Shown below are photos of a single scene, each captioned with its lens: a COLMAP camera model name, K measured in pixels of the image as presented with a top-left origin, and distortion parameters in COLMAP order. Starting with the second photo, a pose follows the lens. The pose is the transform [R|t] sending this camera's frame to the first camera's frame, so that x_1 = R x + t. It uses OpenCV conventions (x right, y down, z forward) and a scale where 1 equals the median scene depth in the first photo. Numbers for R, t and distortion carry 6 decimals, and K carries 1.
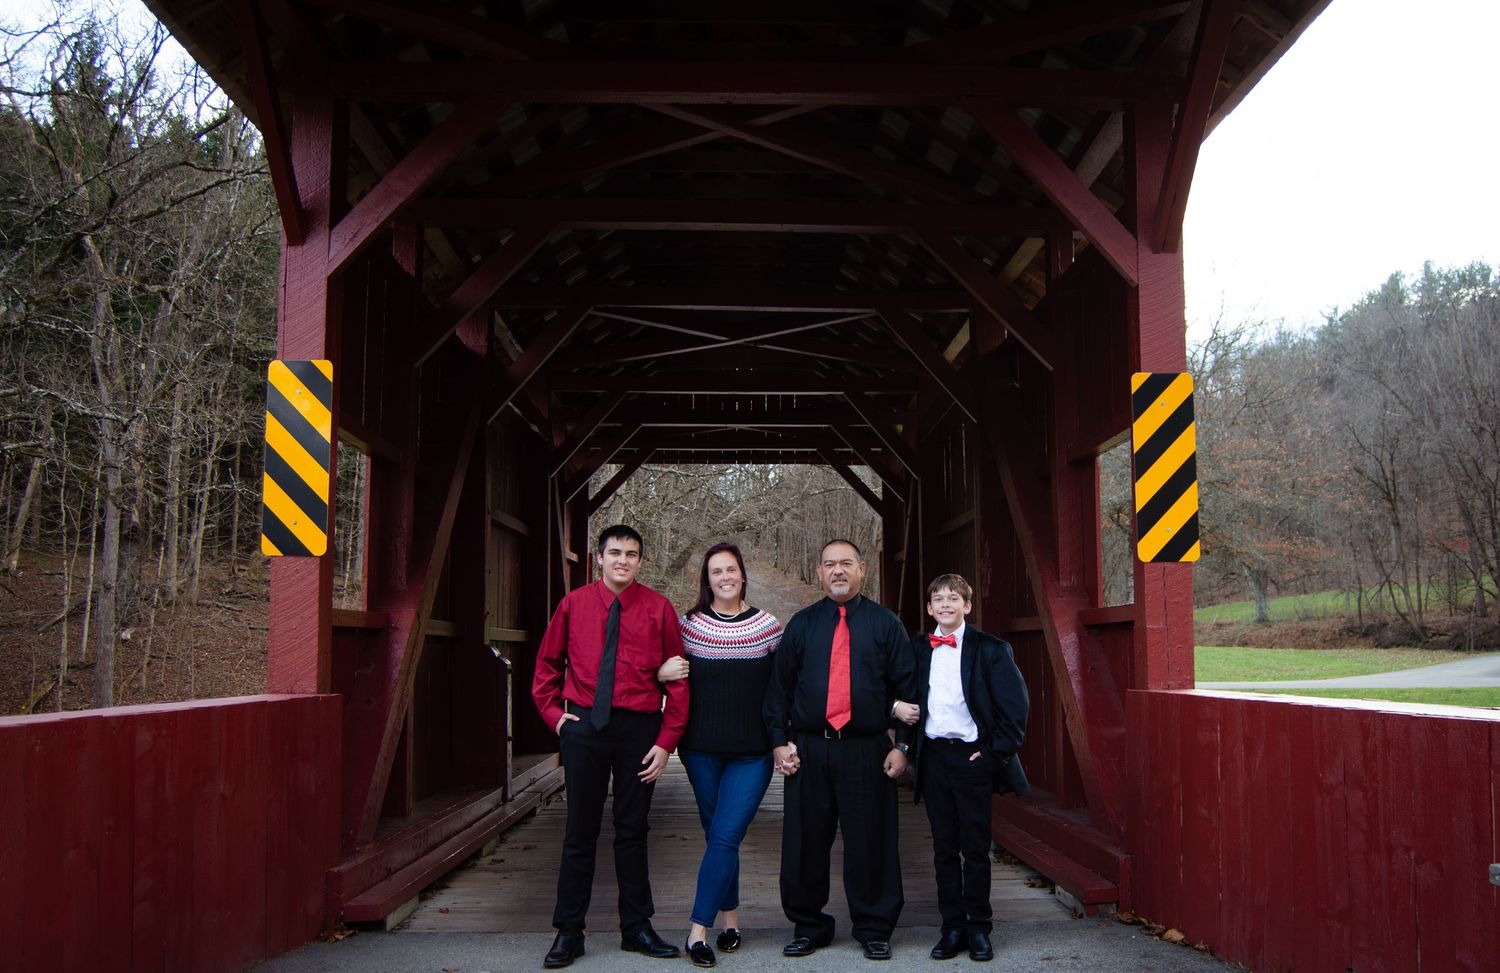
lens RADIAL K [[1305.0, 0, 805.5], [0, 1305.0, 541.3], [0, 0, 1]] dist [-0.033426, -0.002026]
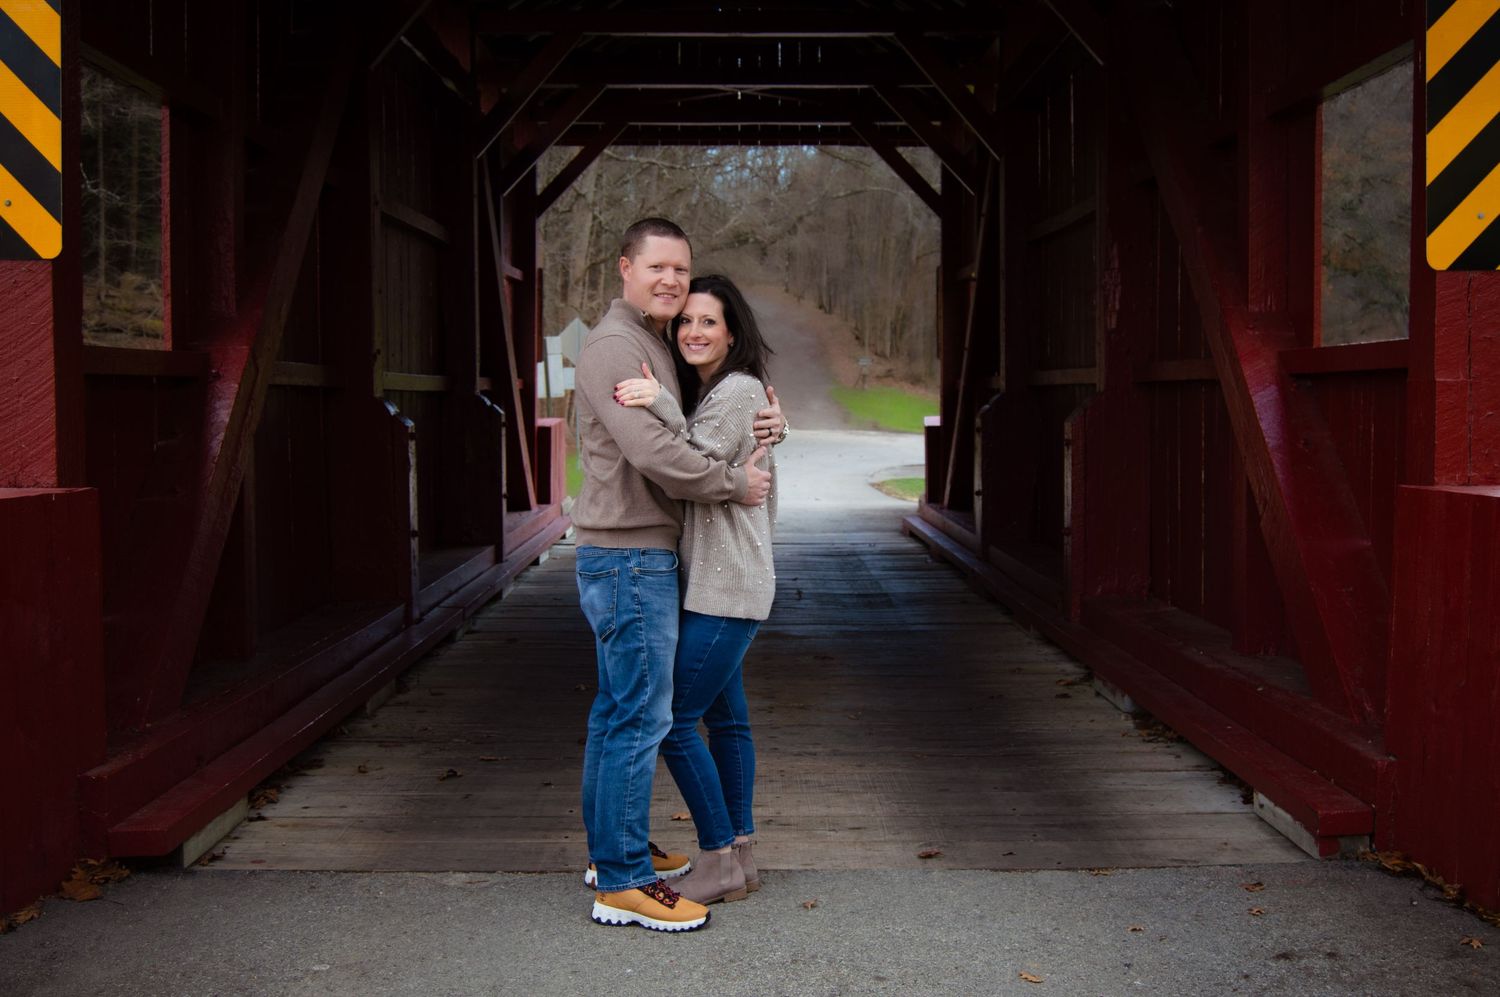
lens RADIAL K [[1571.1, 0, 750.0], [0, 1571.1, 498.5], [0, 0, 1]] dist [-0.083659, 0.001598]
pose [[0.999019, 0.006073, -0.043875, -0.015597], [0.000537, 0.988825, 0.149078, 0.011536], [0.044290, -0.148955, 0.987852, 0.231712]]
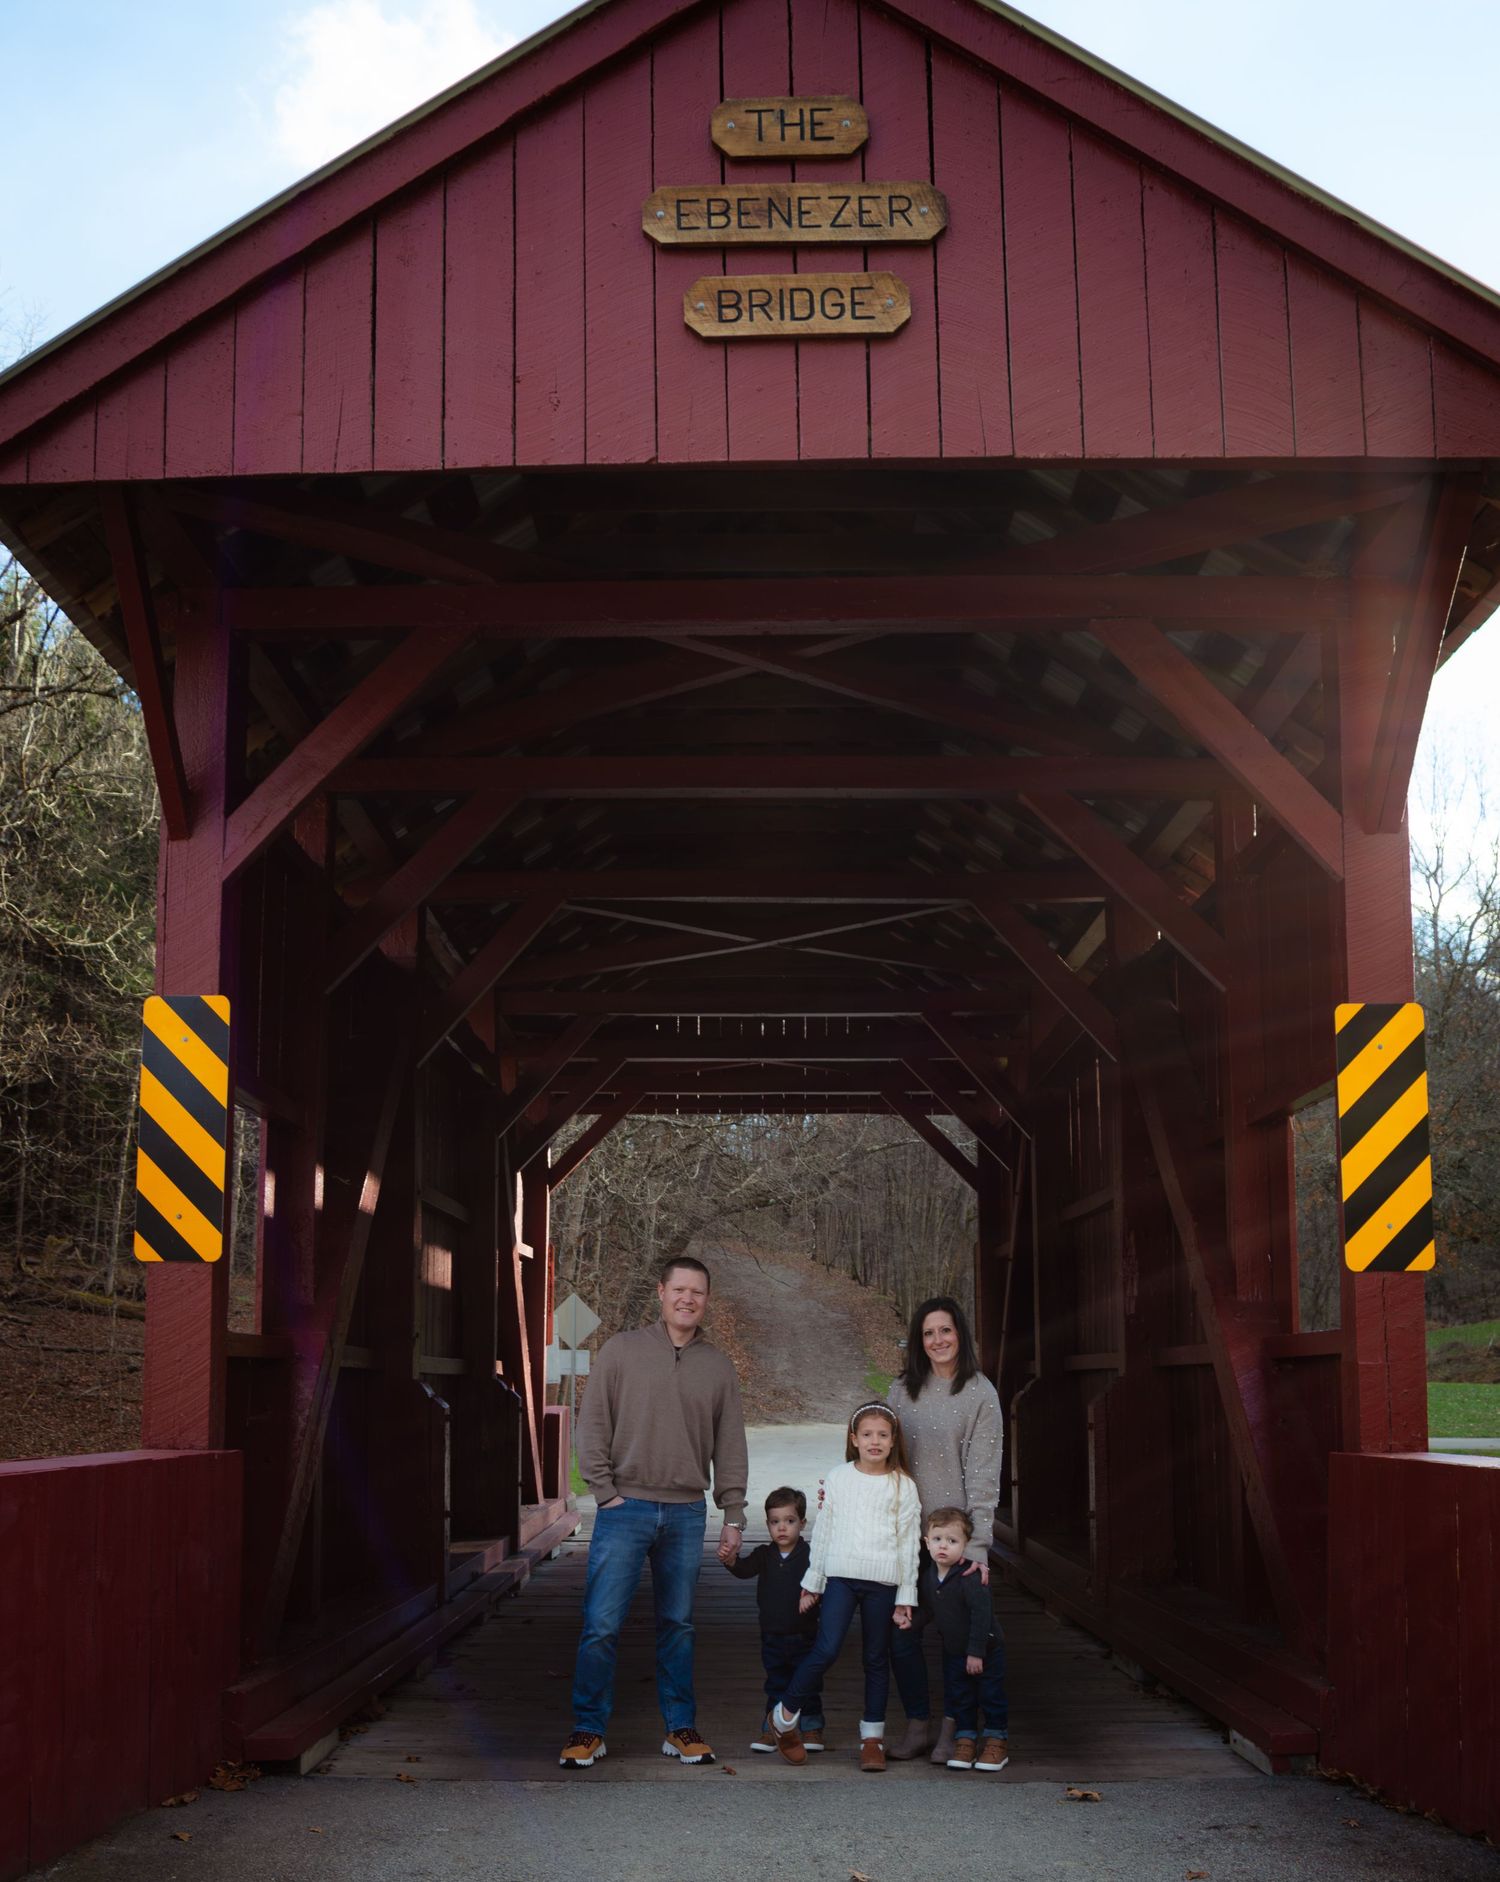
lens RADIAL K [[1991.6, 0, 712.6], [0, 1991.6, 1175.4], [0, 0, 1]] dist [-0.009757, -0.105038]
pose [[0.997422, -0.001488, -0.071745, -0.008194], [0.000001, 0.999785, -0.020721, -0.011260], [0.071760, 0.020667, 0.997208, -0.082543]]
